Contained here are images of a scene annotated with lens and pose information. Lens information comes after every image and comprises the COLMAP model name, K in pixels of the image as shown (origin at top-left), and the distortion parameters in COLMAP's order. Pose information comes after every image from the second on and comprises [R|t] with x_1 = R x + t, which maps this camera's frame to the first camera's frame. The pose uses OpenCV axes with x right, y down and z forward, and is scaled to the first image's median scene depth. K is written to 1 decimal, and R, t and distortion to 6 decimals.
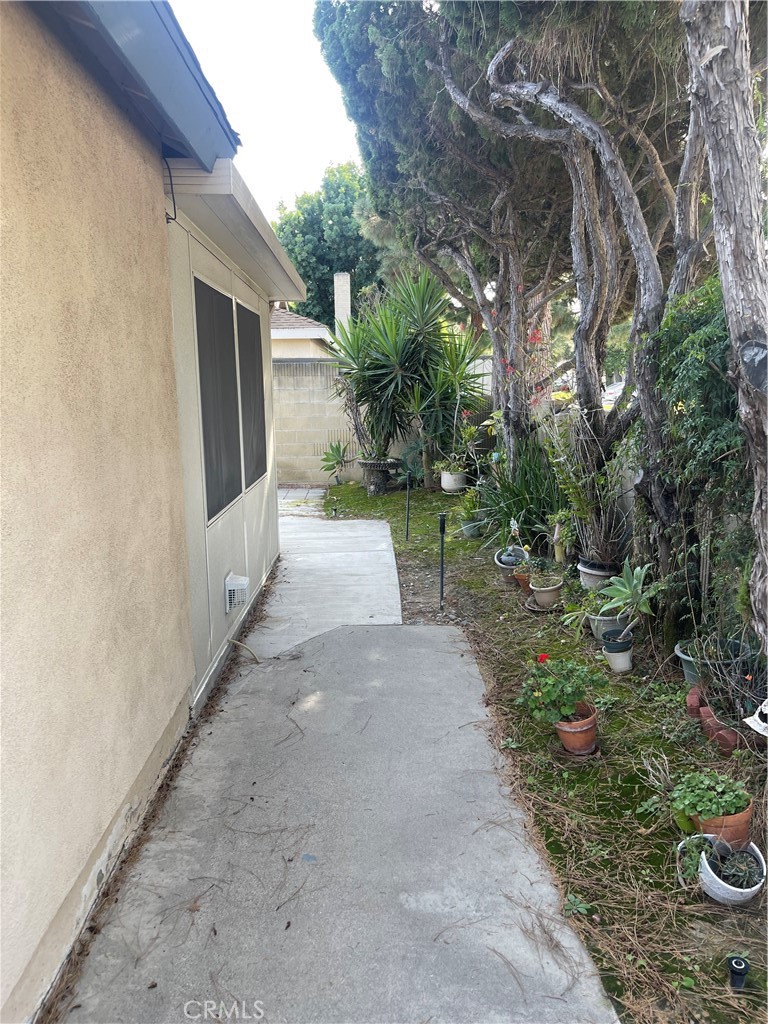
lens RADIAL K [[771.5, 0, 386.2], [0, 771.5, 514.9], [0, 0, 1]] dist [0.023437, -0.013188]
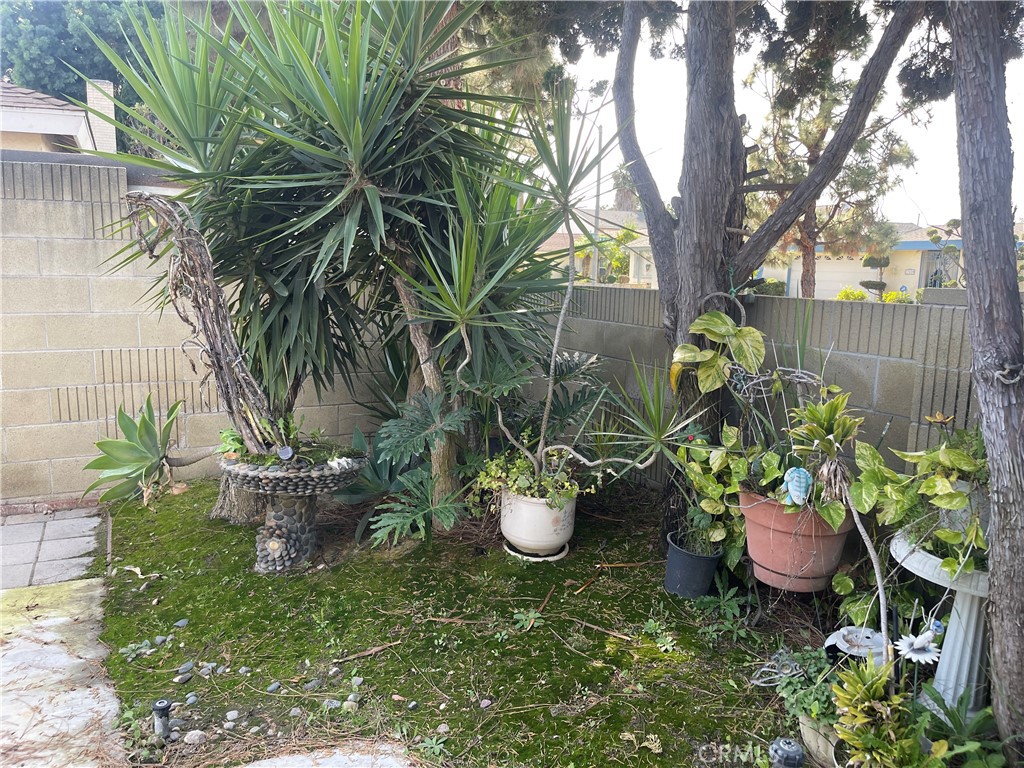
lens RADIAL K [[771.5, 0, 514.9], [0, 771.5, 377.5], [0, 0, 1]] dist [0.023437, -0.013188]
pose [[0.906951, -0.027643, 0.420329, -0.054528], [0.034570, 0.999363, -0.008870, -0.089534], [-0.419816, 0.022575, 0.907329, 0.605988]]
